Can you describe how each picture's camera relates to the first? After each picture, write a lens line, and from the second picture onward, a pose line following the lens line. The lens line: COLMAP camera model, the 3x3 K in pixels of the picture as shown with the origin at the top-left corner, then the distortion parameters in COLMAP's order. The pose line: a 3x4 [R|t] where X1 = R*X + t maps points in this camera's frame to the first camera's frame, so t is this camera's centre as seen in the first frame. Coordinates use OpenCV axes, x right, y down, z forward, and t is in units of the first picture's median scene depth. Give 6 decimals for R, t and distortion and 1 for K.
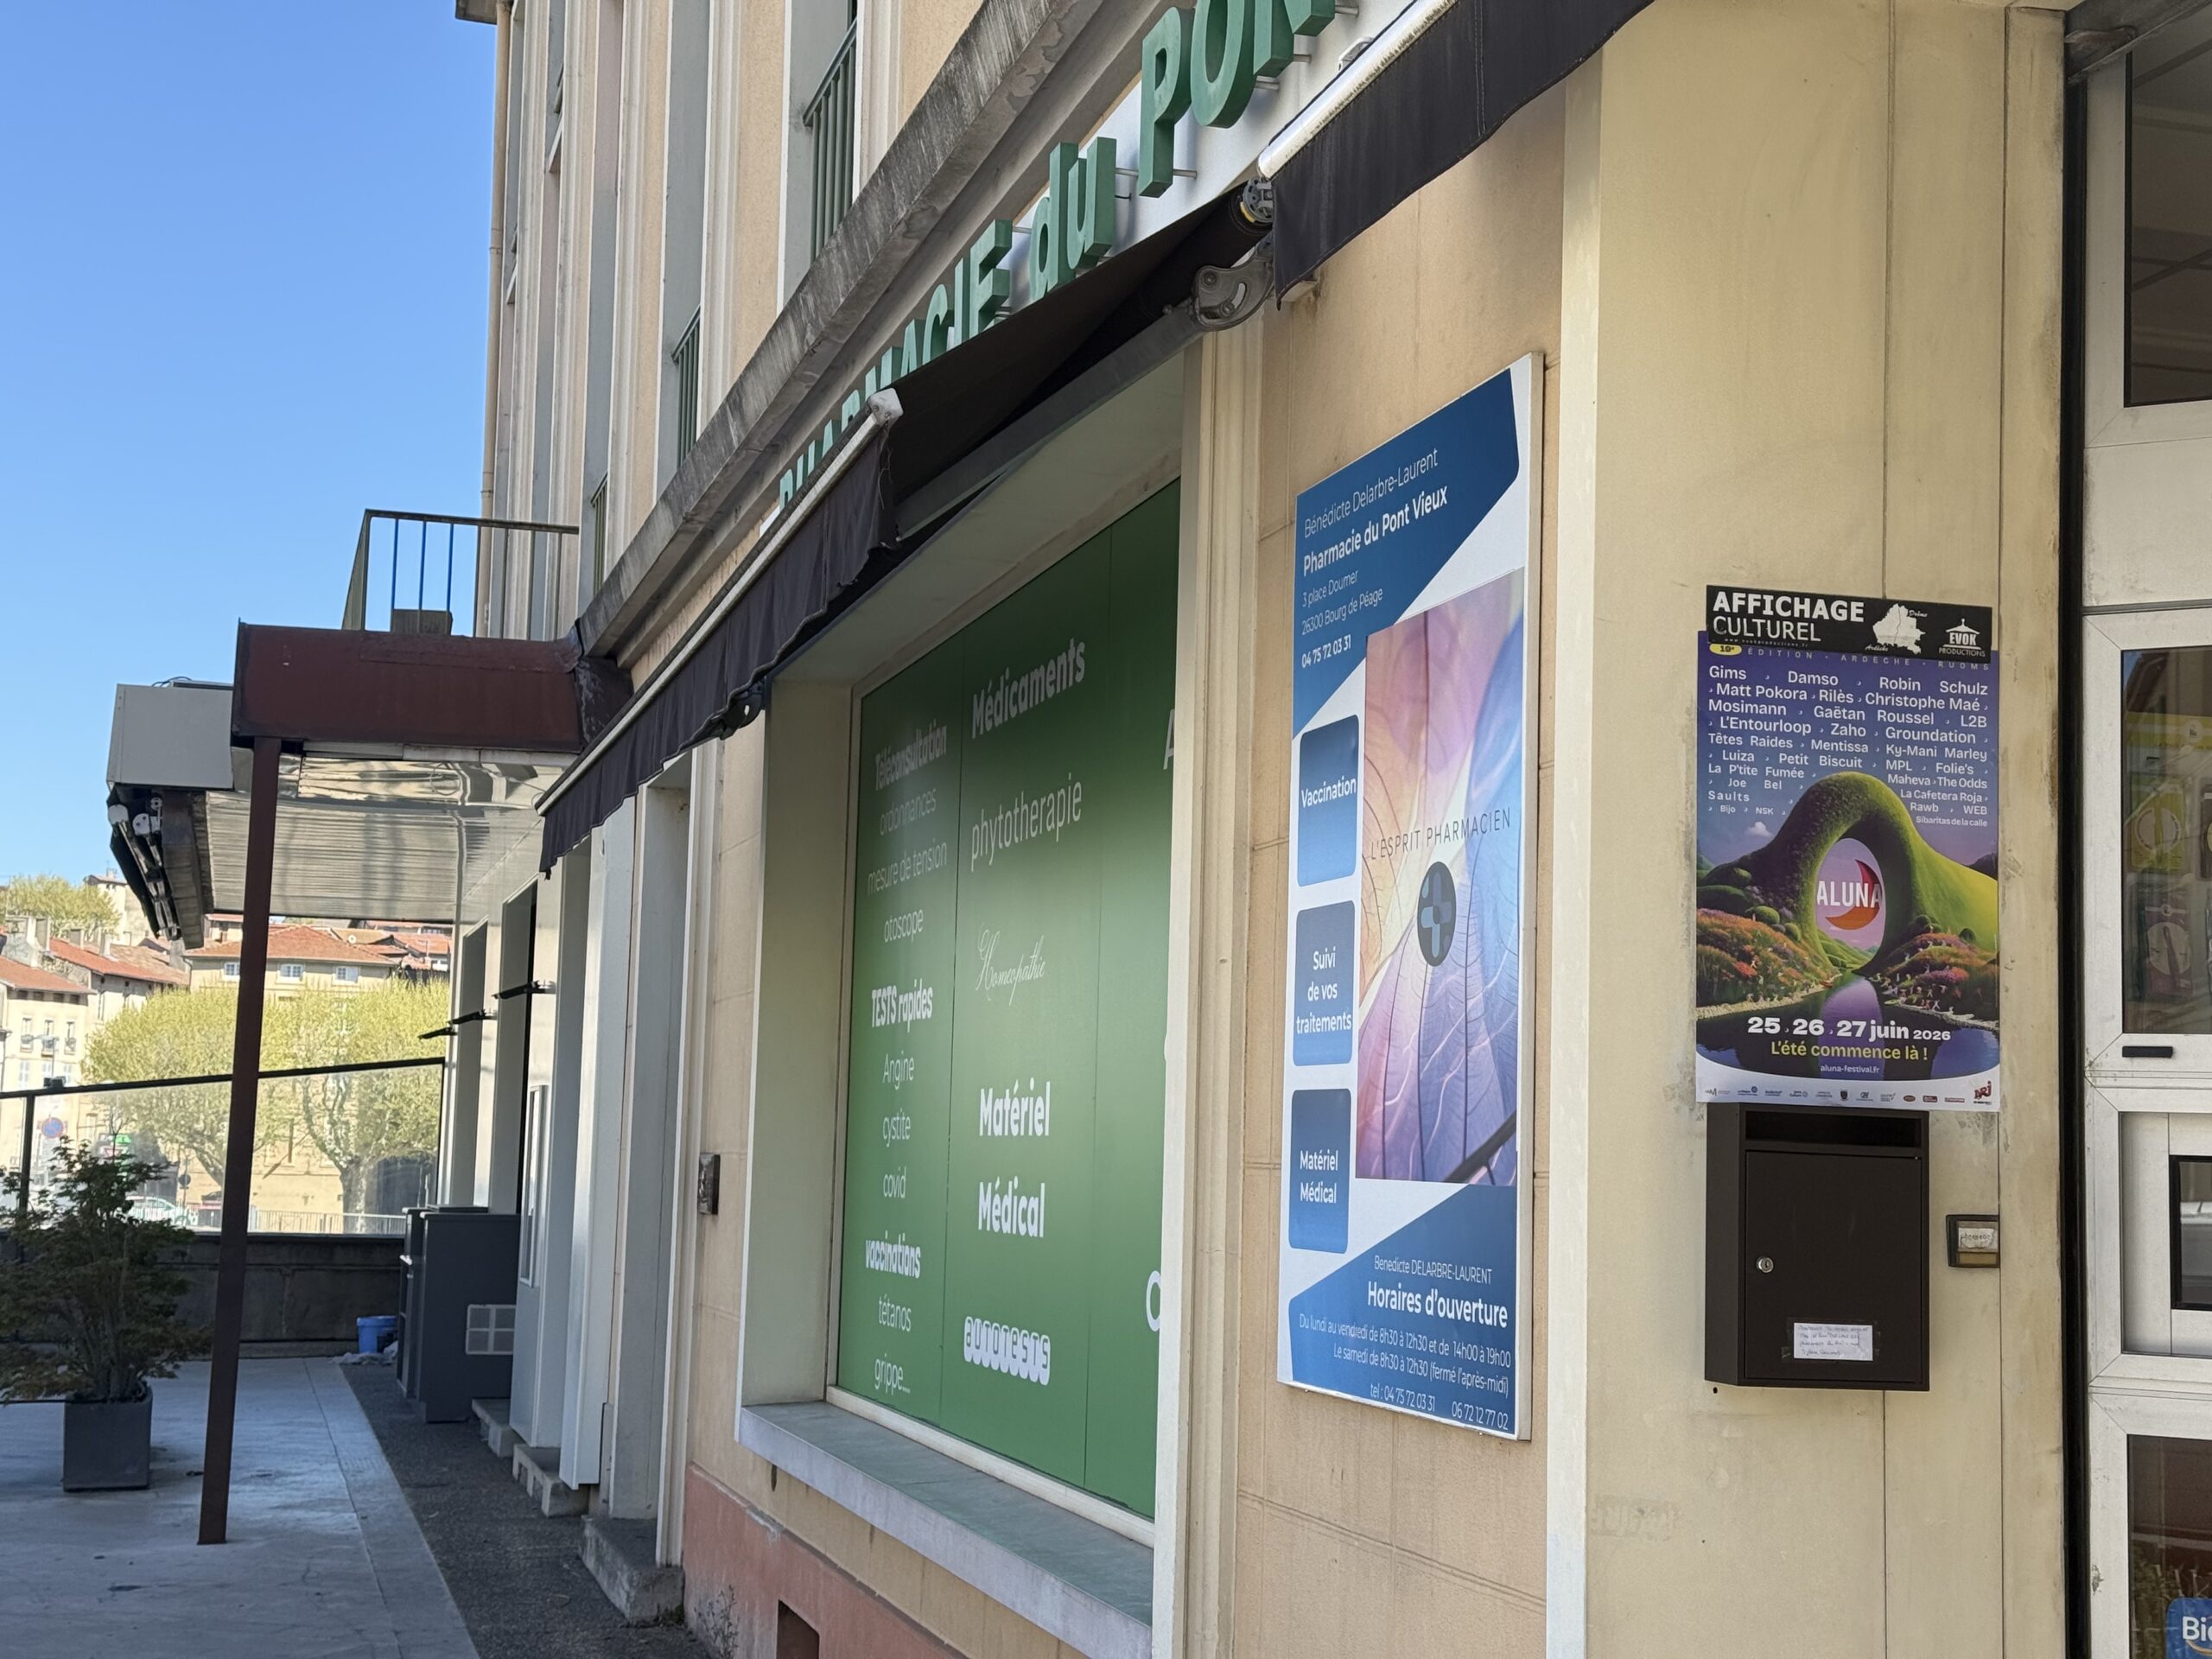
lens RADIAL K [[3085.0, 0, 1127.3], [0, 3085.0, 847.2], [0, 0, 1]] dist [0.098114, 0.000000]
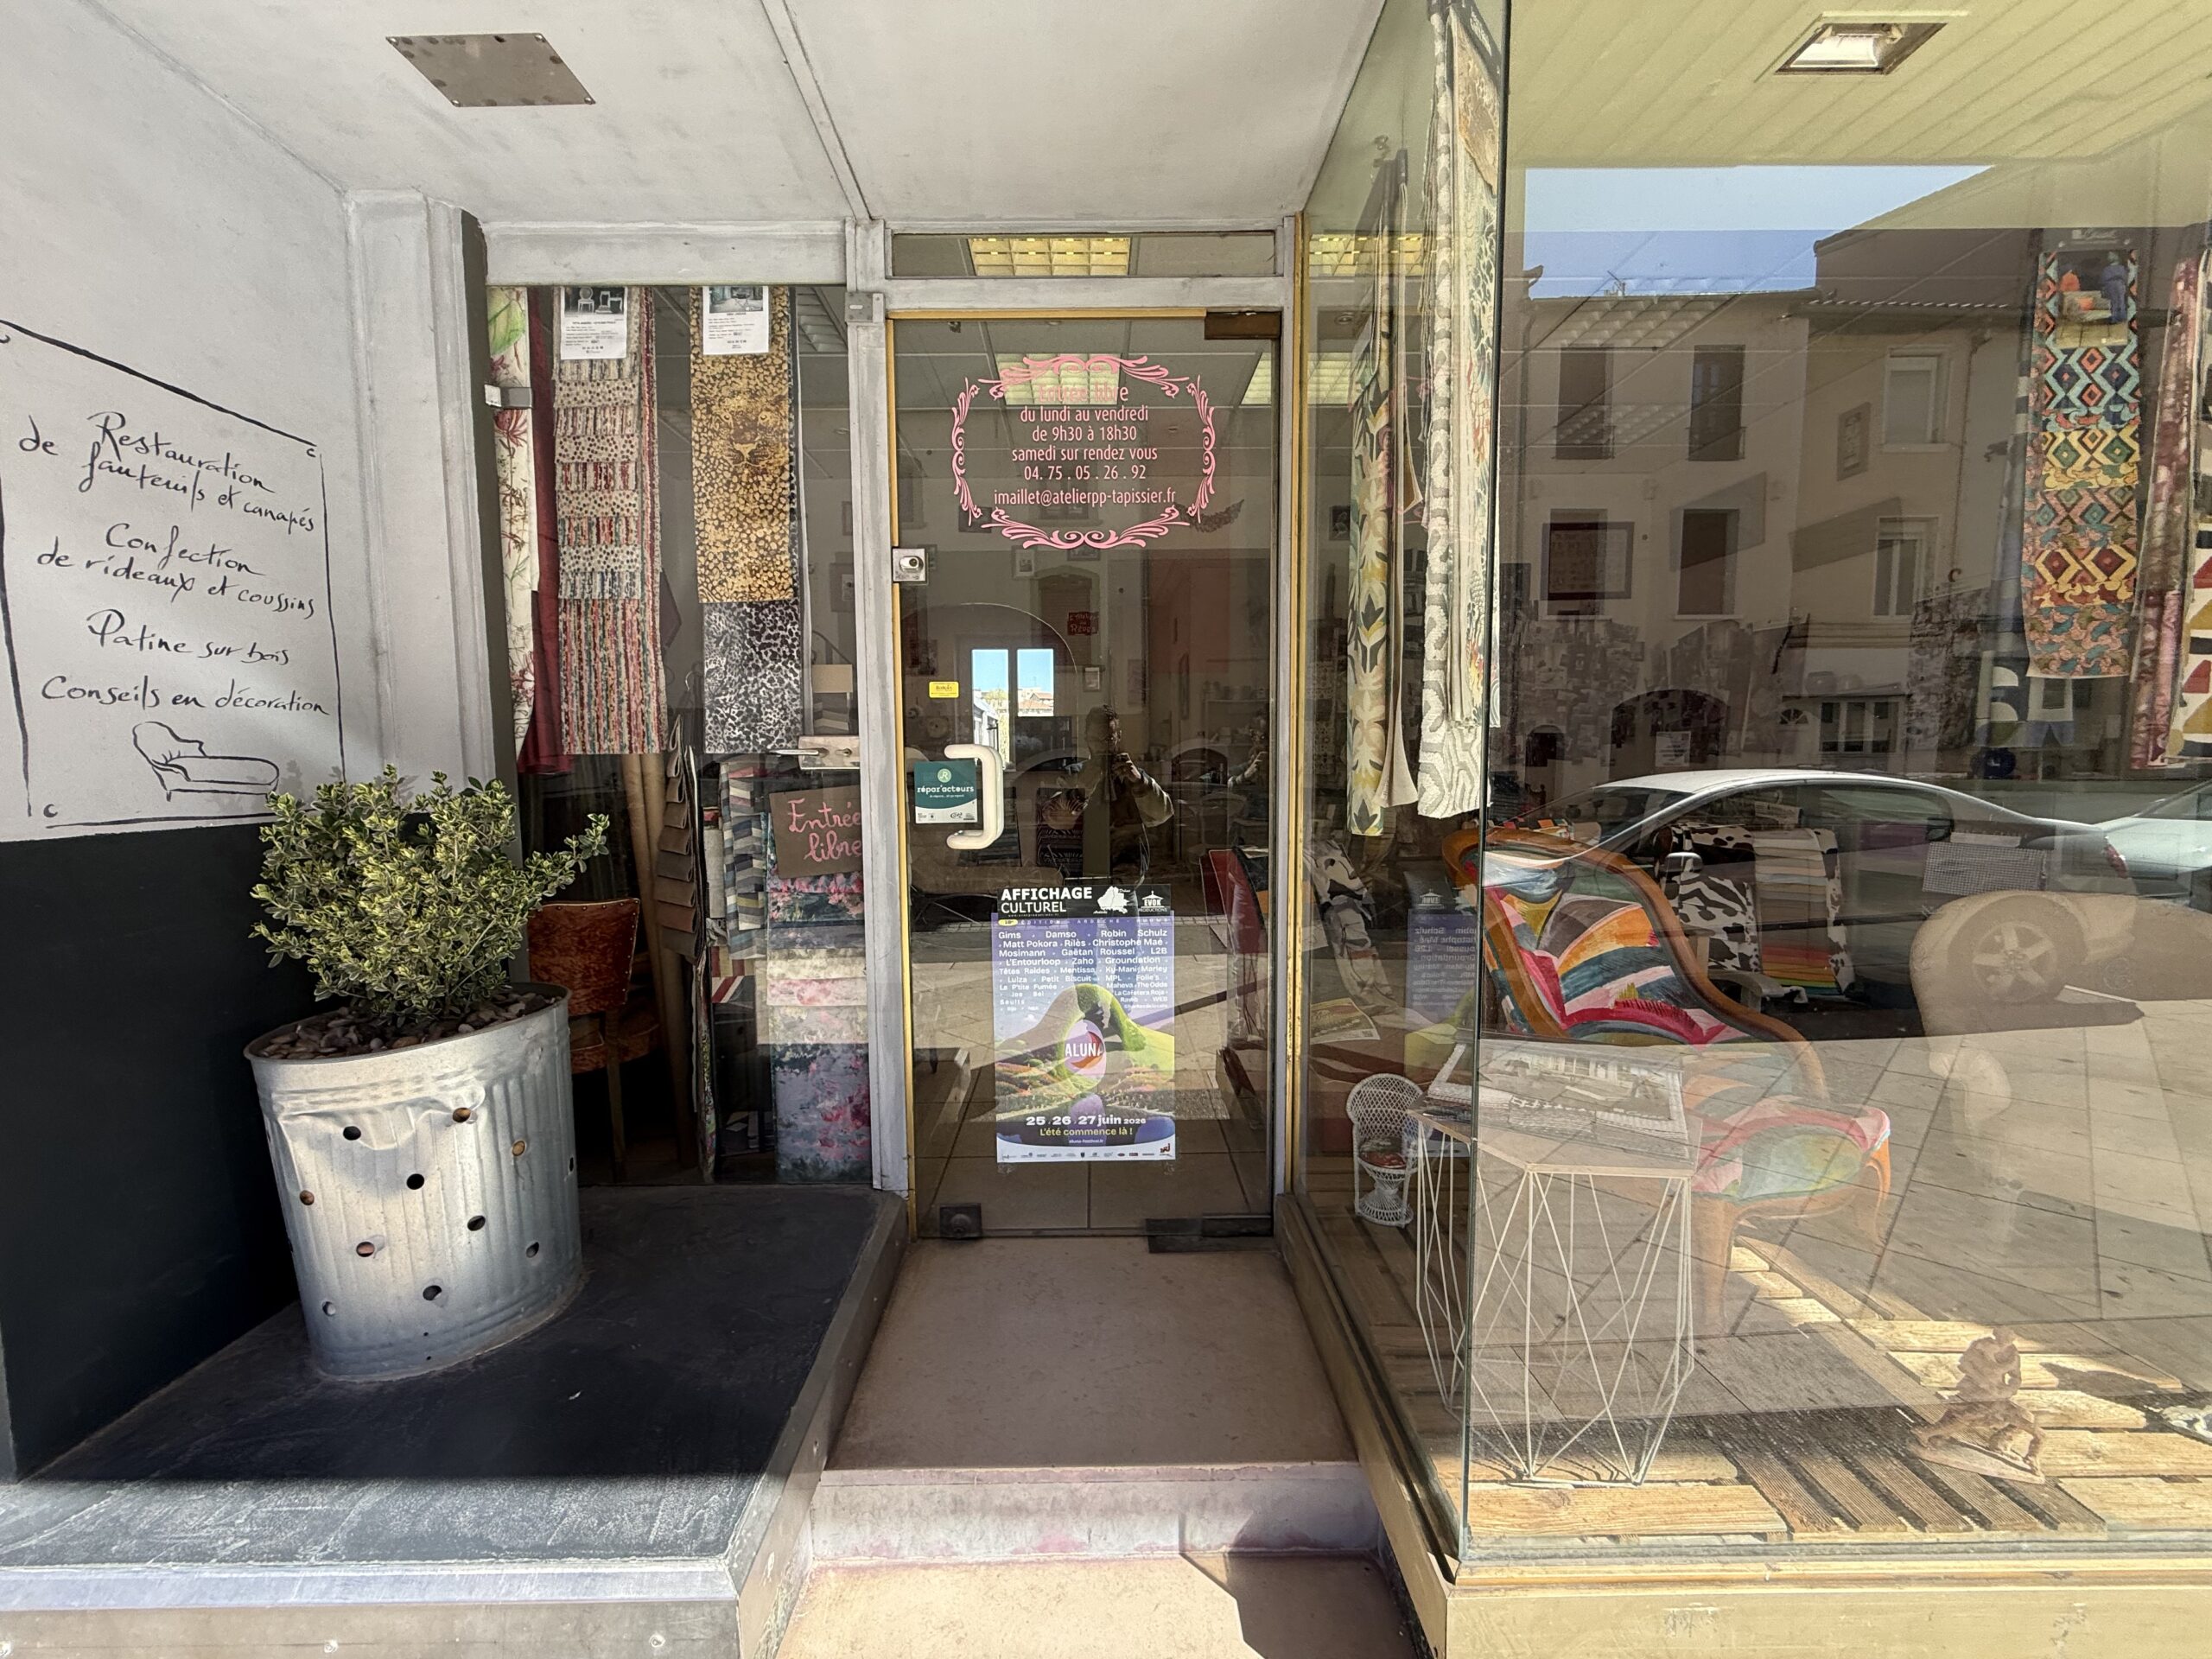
lens RADIAL K [[879.7, 0, 1092.8], [0, 879.7, 826.6], [0, 0, 1]] dist [0.001283, -0.000908]
pose [[0.960695, -0.028168, -0.276174, 0.374741], [0.075286, 0.983992, 0.161528, -0.193273], [0.267204, -0.175971, 0.947437, 0.516585]]
